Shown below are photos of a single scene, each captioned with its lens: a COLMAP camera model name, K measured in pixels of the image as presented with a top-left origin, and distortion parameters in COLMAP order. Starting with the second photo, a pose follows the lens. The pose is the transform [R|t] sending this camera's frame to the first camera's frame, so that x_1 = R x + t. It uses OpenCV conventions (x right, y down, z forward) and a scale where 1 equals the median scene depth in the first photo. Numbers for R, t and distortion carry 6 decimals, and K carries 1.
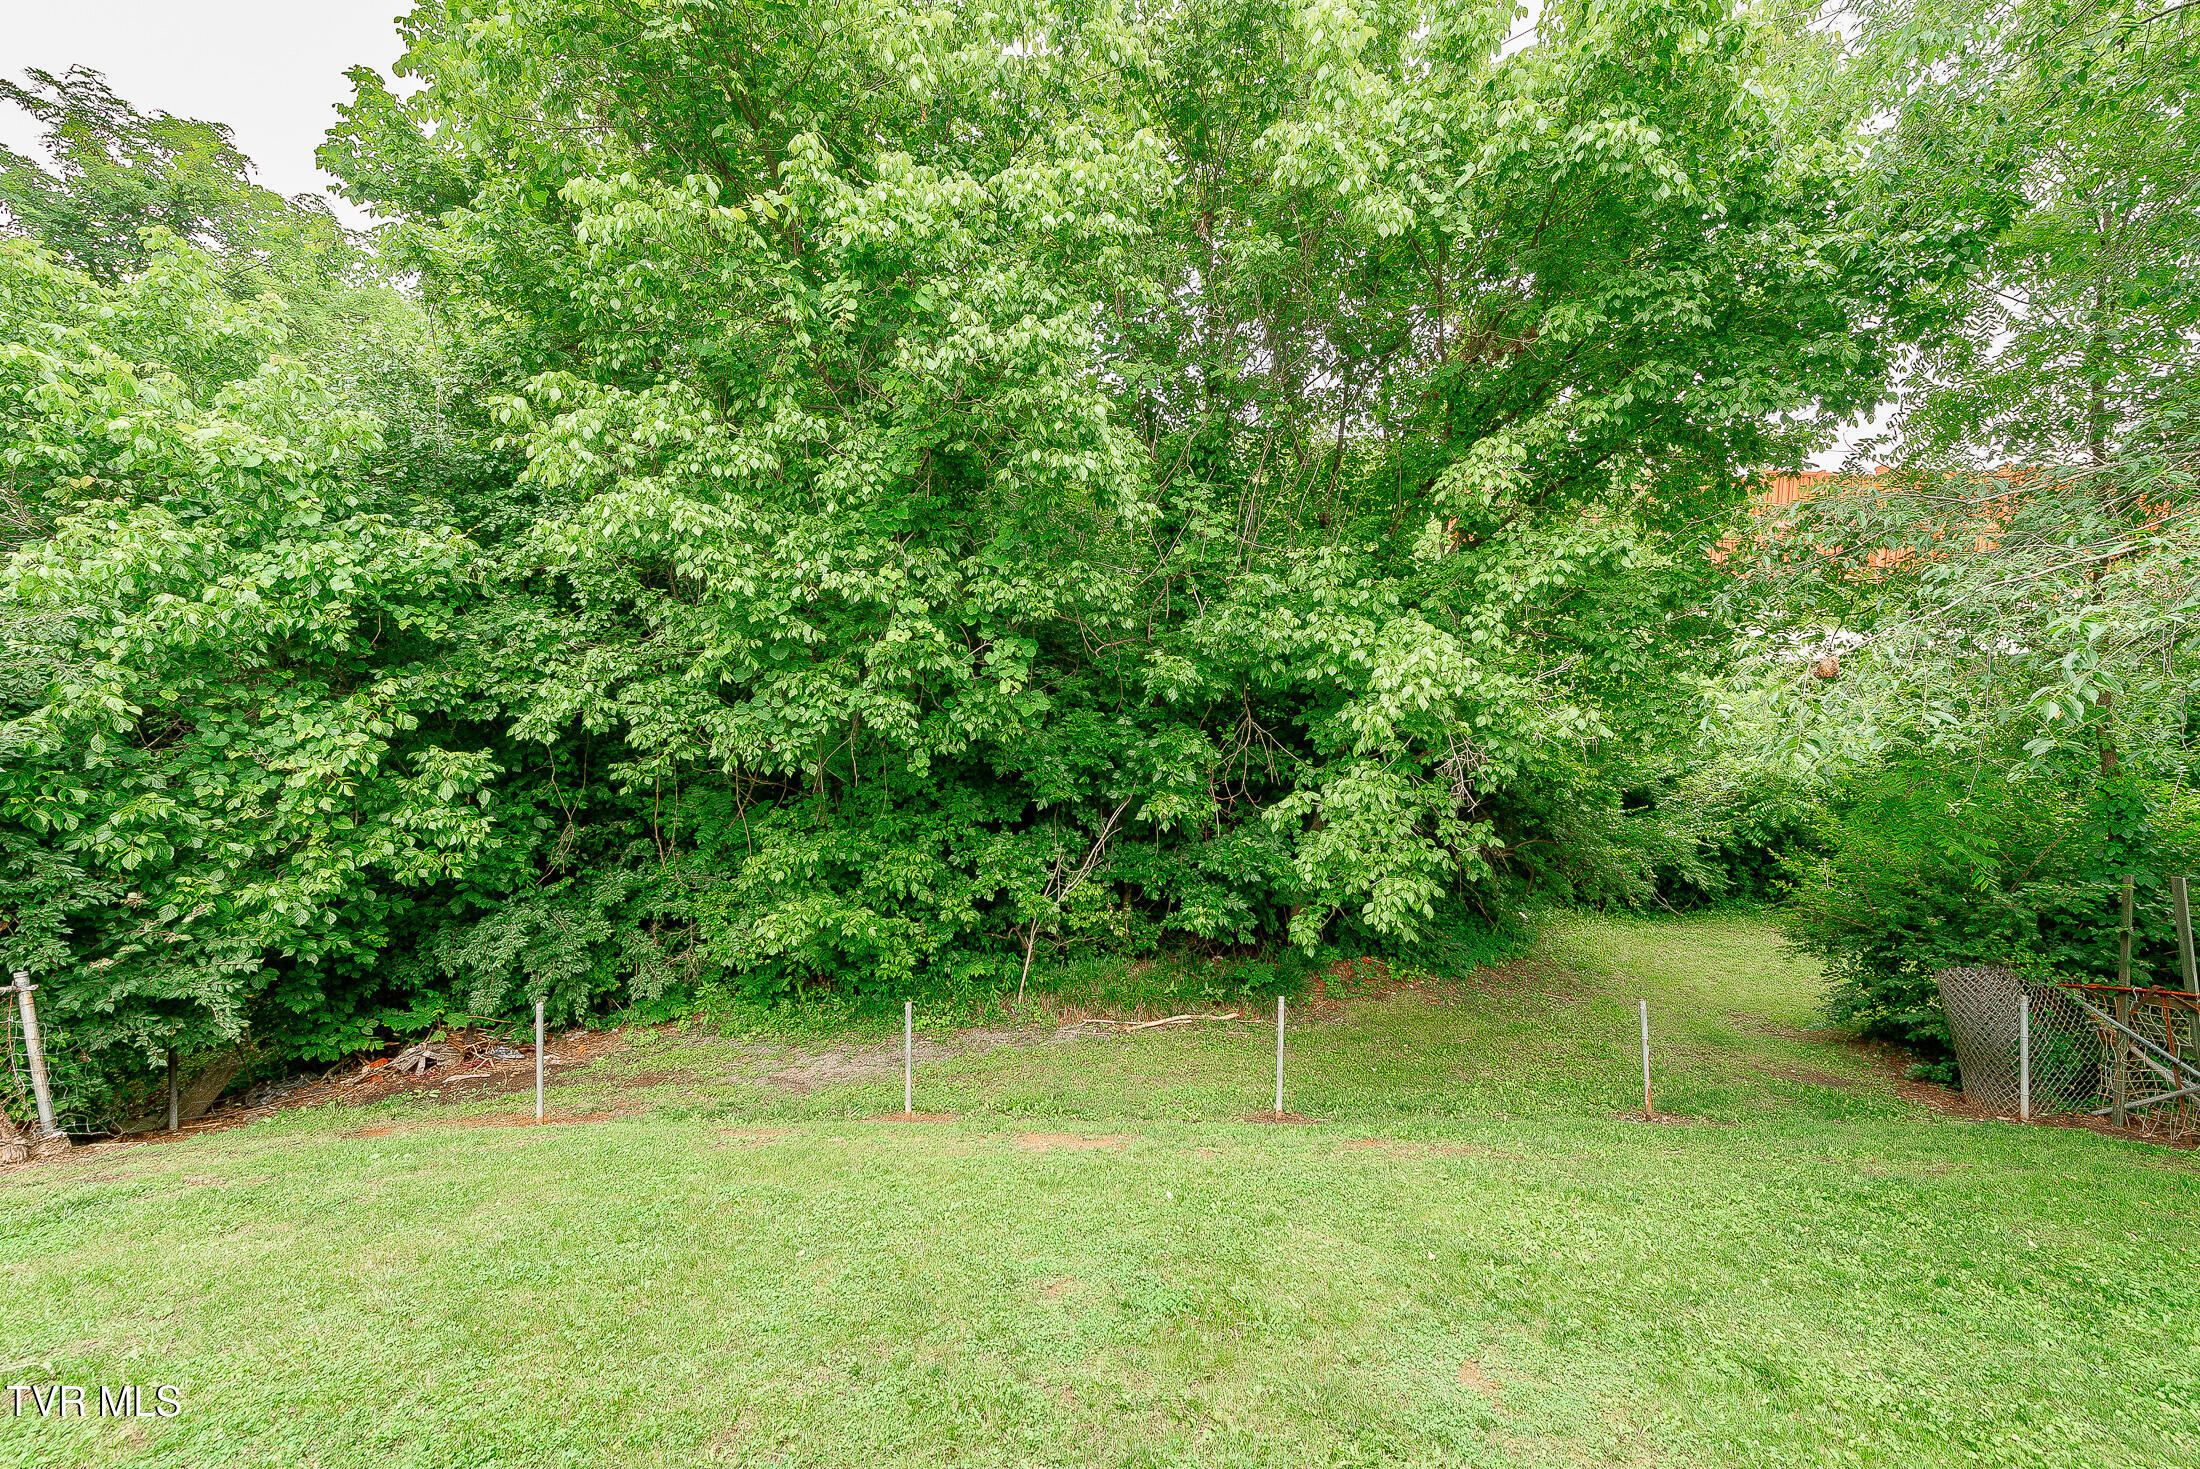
lens RADIAL K [[884.3, 0, 1095.5], [0, 884.3, 810.1], [0, 0, 1]] dist [0.013144, -0.003444]
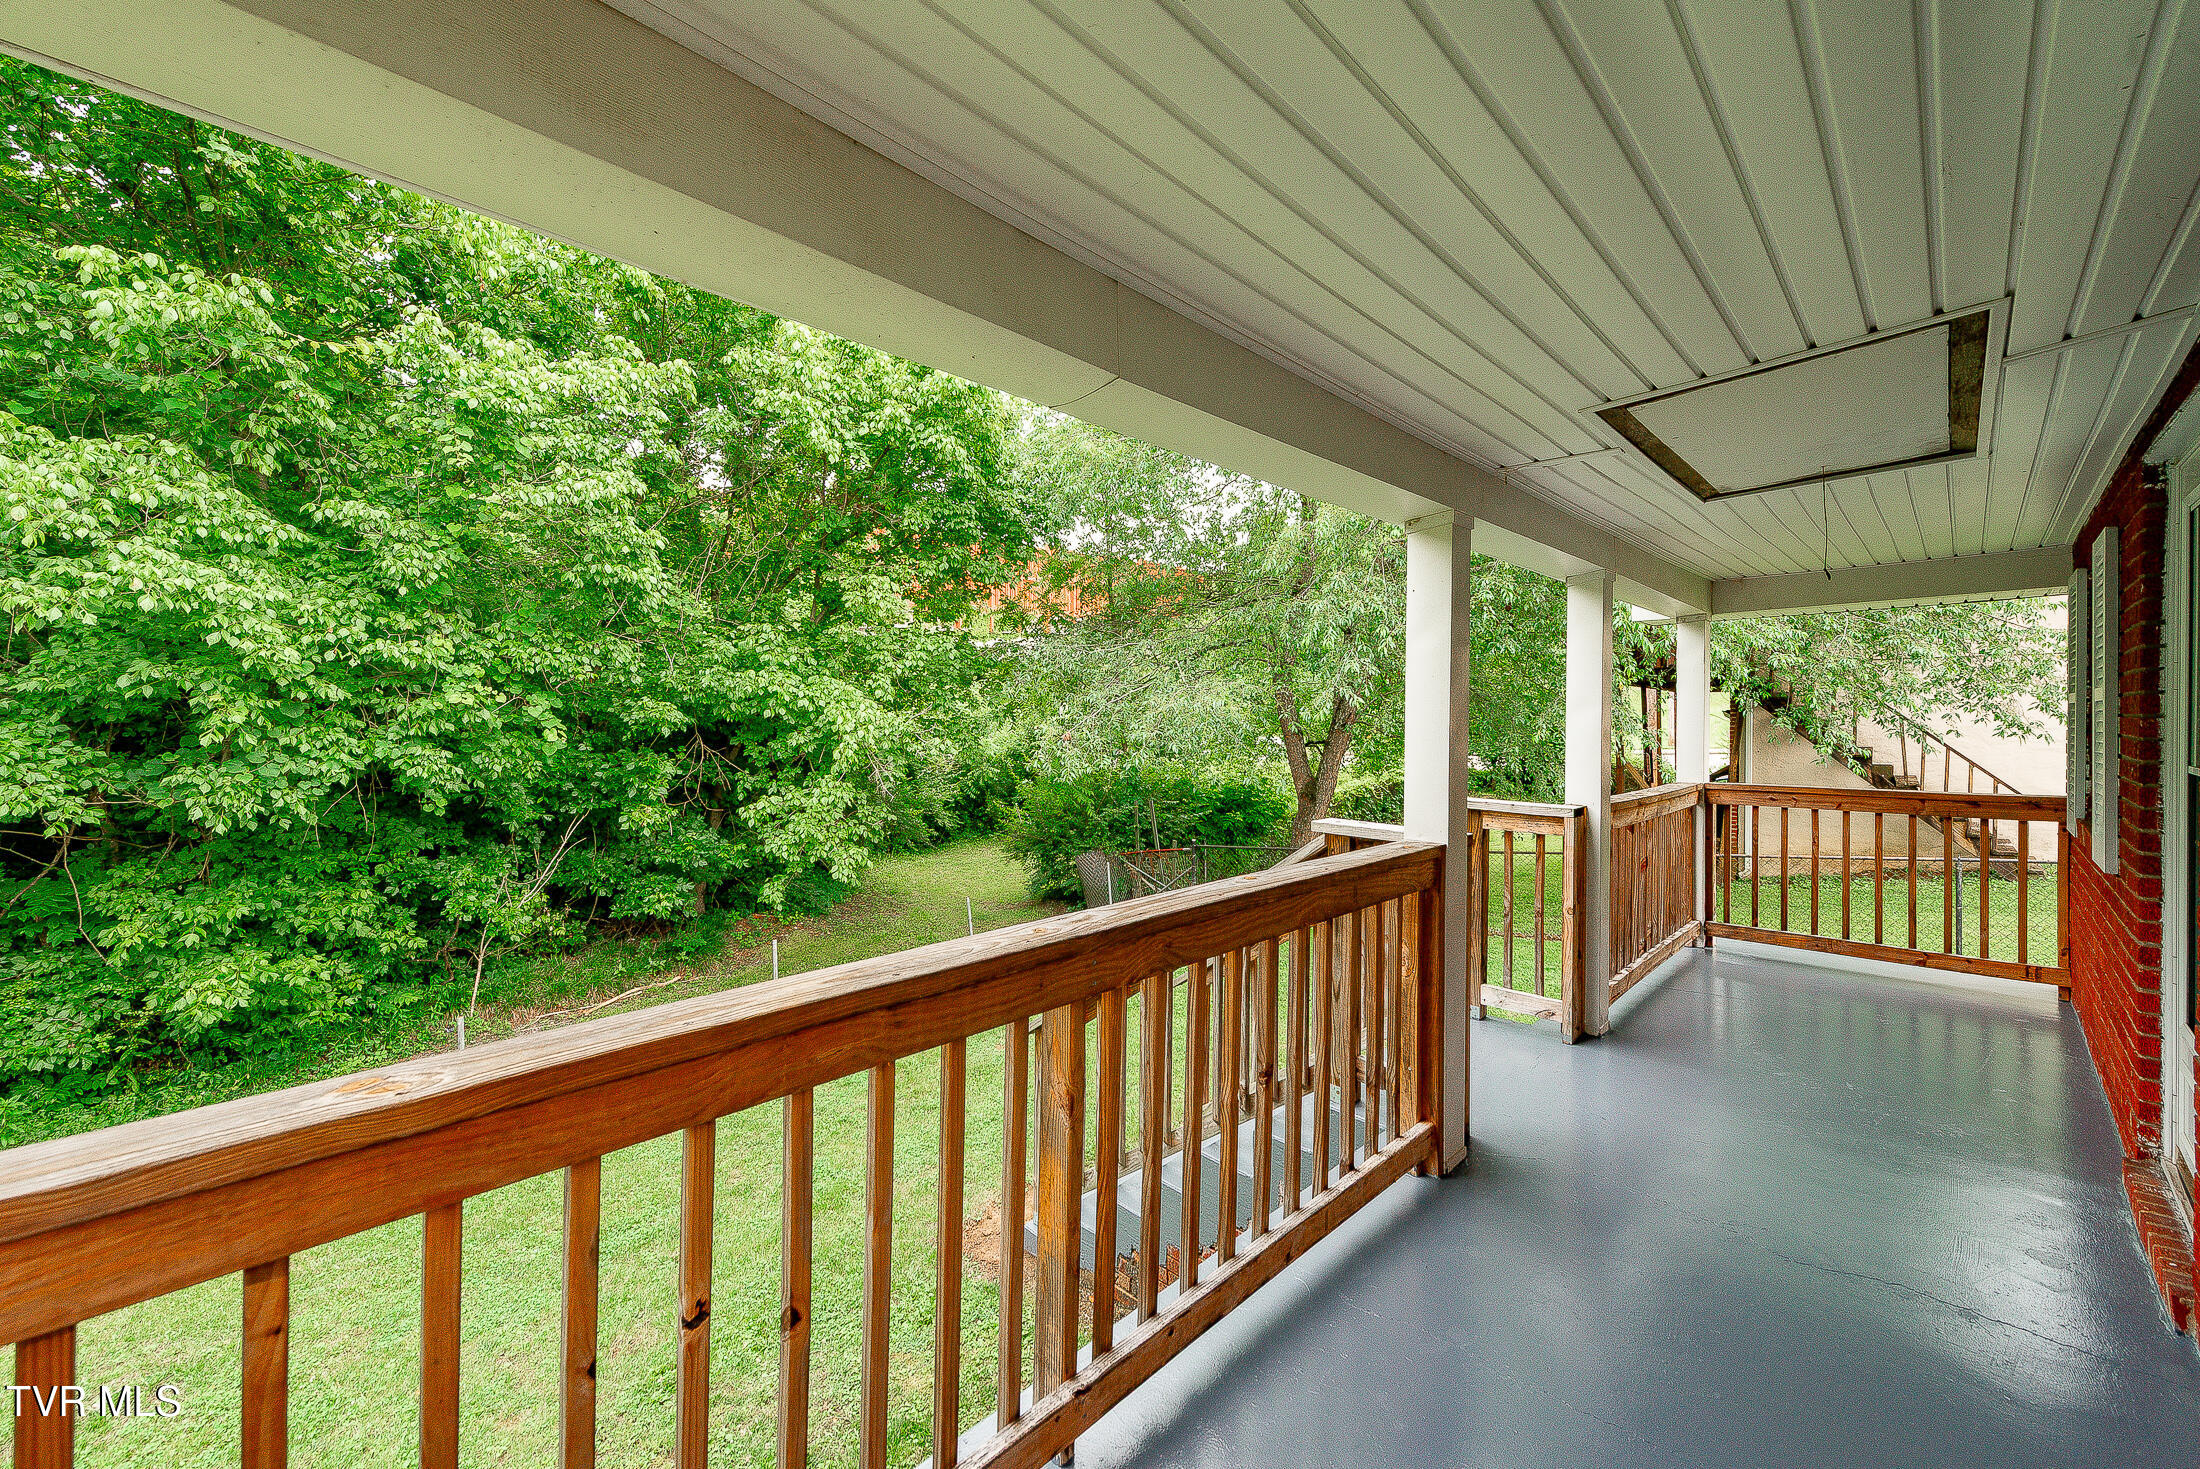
lens RADIAL K [[884.3, 0, 1102.9], [0, 884.3, 728.1], [0, 0, 1]] dist [0.013144, -0.003444]
pose [[0.659939, -0.034096, 0.750545, -0.481112], [0.069958, 0.997418, -0.016202, -0.070035], [-0.748055, 0.063199, 0.660621, -0.357809]]
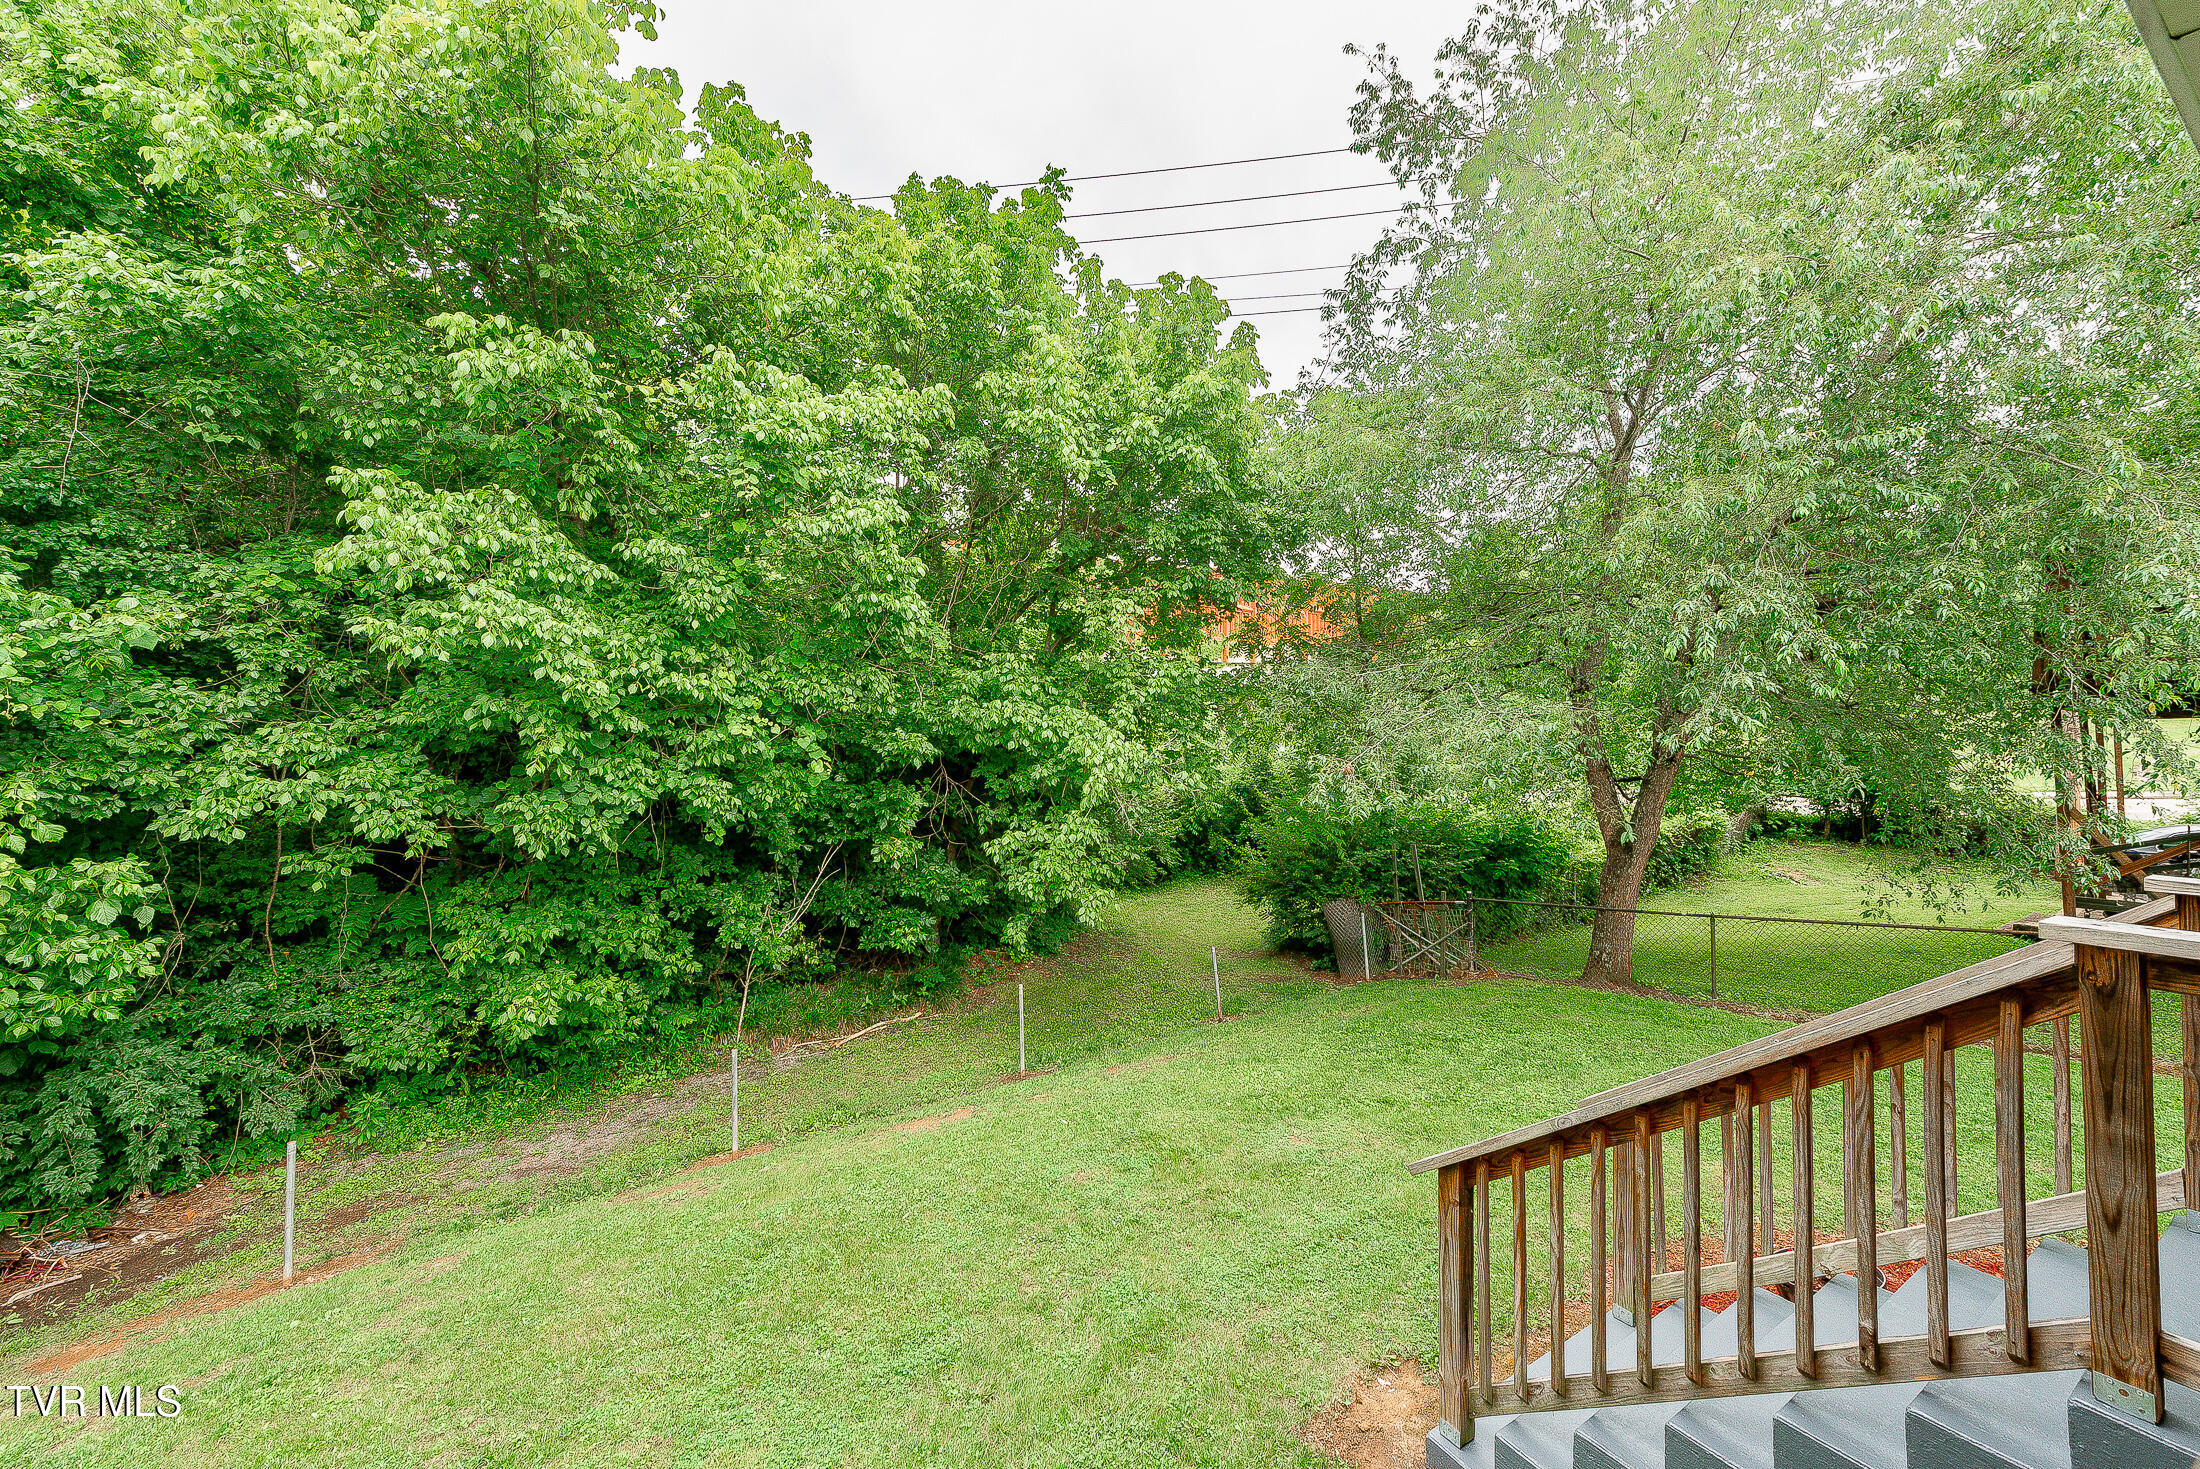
lens RADIAL K [[884.3, 0, 1082.0], [0, 884.3, 727.4], [0, 0, 1]] dist [0.013144, -0.003444]
pose [[0.813793, -0.009581, 0.581076, -0.474144], [0.060393, 0.995845, -0.068161, -0.081514], [-0.578009, 0.090562, 0.810990, -0.188961]]
